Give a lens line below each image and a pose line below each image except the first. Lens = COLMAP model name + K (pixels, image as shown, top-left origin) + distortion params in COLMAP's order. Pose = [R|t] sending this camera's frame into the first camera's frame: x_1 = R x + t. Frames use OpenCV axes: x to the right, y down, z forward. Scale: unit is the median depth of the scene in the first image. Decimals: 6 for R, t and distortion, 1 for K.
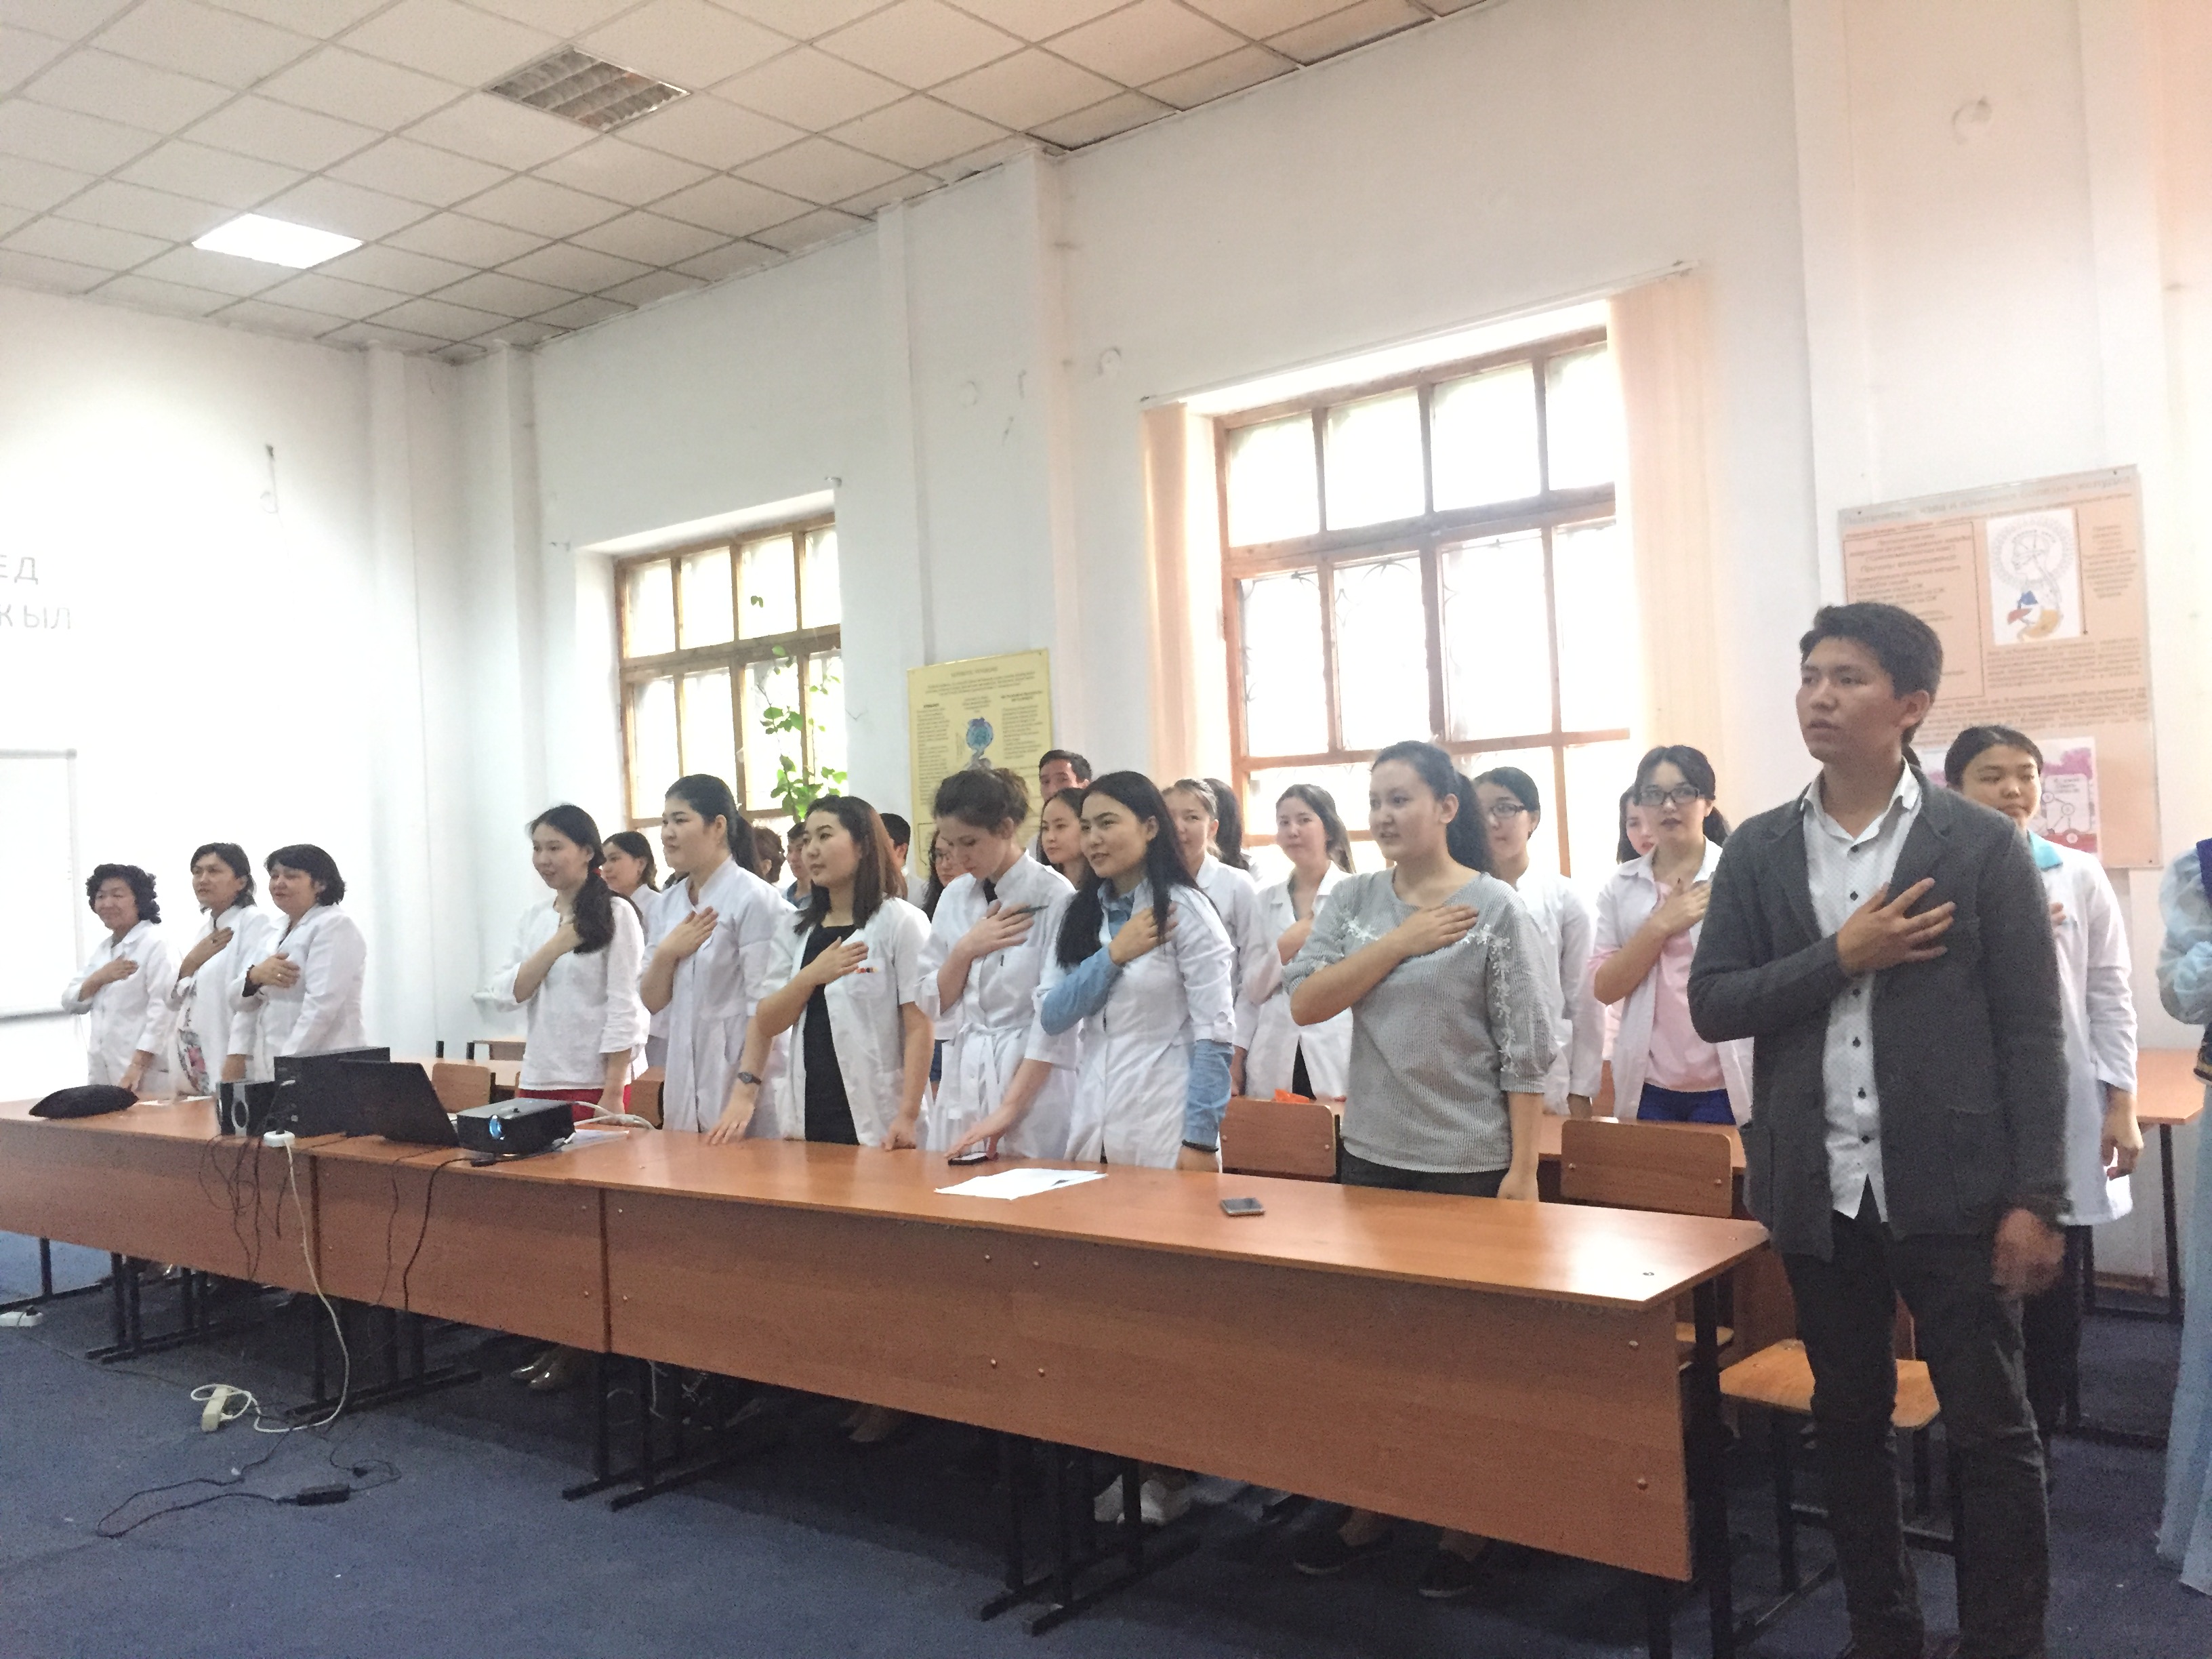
lens RADIAL K [[1827.2, 0, 1106.0], [0, 1827.2, 829.5], [0, 0, 1]] dist [0.062720, -0.082595]
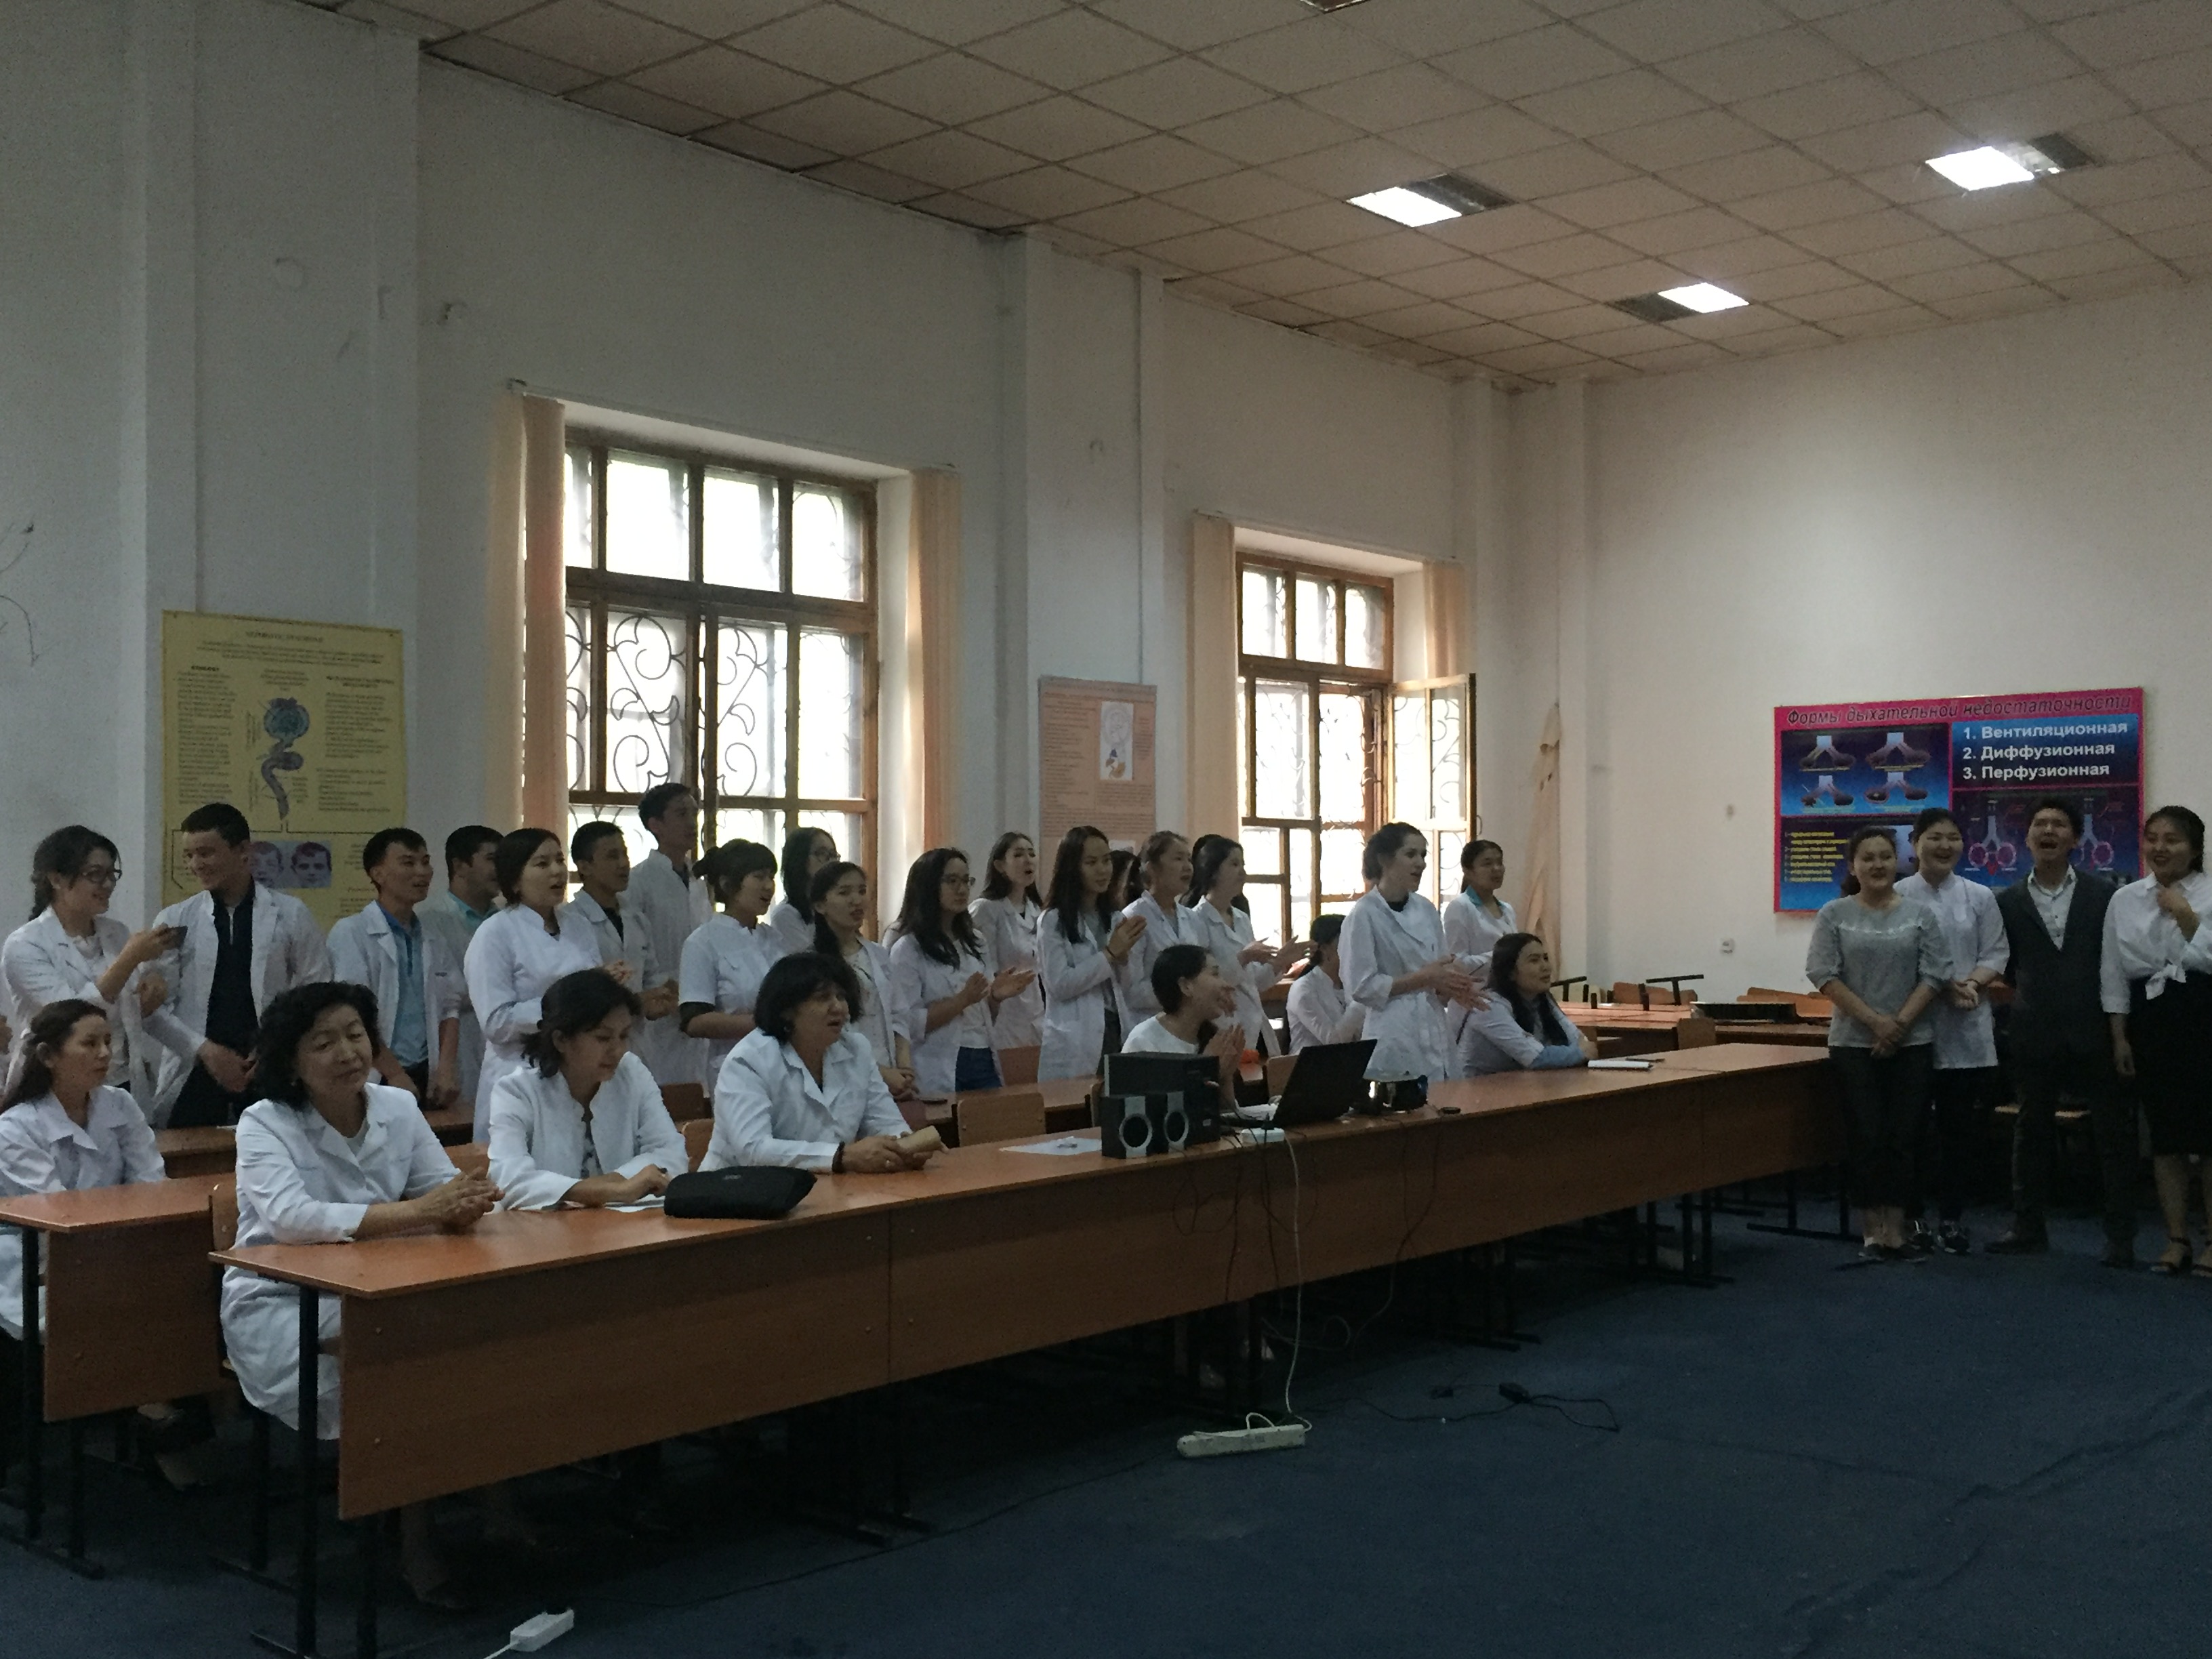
lens RADIAL K [[2212.7, 0, 1106.0], [0, 2212.7, 829.5], [0, 0, 1]] dist [0.059184, -0.015402]
pose [[0.050618, 0.071754, 0.996137, -0.999520], [-0.013558, 0.997373, -0.071154, 0.056394], [-0.998626, -0.009904, 0.051458, 0.627469]]
